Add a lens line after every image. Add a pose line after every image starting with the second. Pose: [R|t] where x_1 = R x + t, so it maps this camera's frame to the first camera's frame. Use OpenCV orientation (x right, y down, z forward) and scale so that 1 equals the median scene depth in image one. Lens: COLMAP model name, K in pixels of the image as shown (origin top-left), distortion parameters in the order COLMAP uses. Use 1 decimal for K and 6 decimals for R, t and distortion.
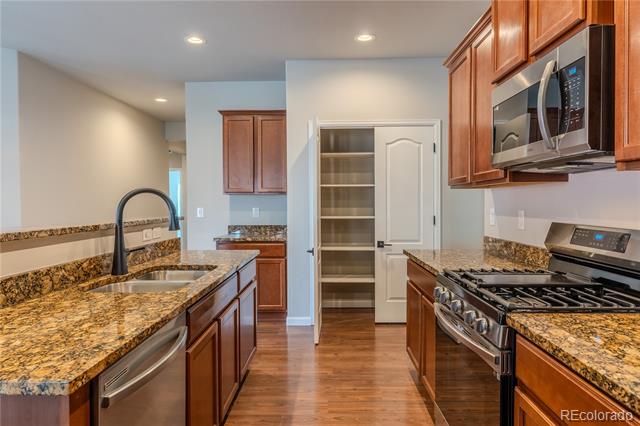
lens RADIAL K [[406.0, 0, 319.1], [0, 406.0, 209.6], [0, 0, 1]] dist [0.004019, 0.000414]
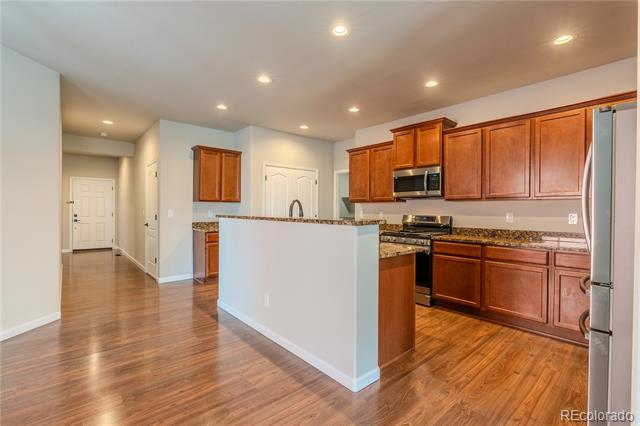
lens RADIAL K [[290.4, 0, 320.6], [0, 290.4, 213.0], [0, 0, 1]] dist [-0.007645, 0.002018]
pose [[0.733575, 0.002946, 0.679603, -1.431087], [0.001080, 0.999984, -0.005501, 0.027332], [-0.679608, 0.004769, 0.733560, -0.212809]]
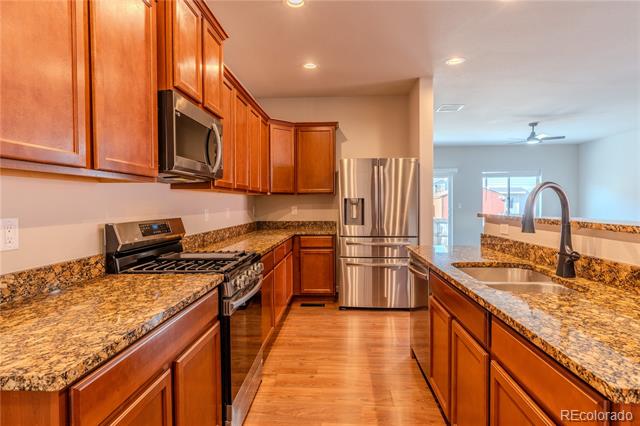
lens RADIAL K [[356.5, 0, 317.3], [0, 356.5, 210.3], [0, 0, 1]] dist [0.001186, 0.000357]
pose [[-0.999222, 0.010420, 0.038029, 0.042330], [0.011821, 0.999252, 0.036810, -0.027865], [-0.037617, 0.037231, -0.998598, 1.862098]]
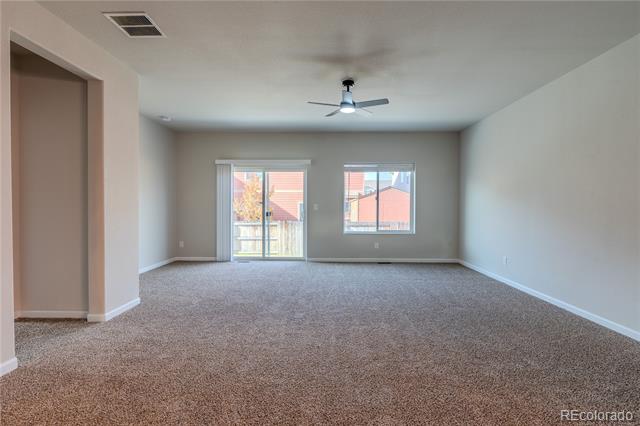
lens RADIAL K [[313.6, 0, 323.0], [0, 313.6, 211.0], [0, 0, 1]] dist [-0.009974, 0.000598]
pose [[-0.999874, 0.000757, -0.015837, -1.651091], [0.000237, 0.999462, 0.032801, 0.039414], [0.015853, 0.032793, -0.999336, 0.391764]]
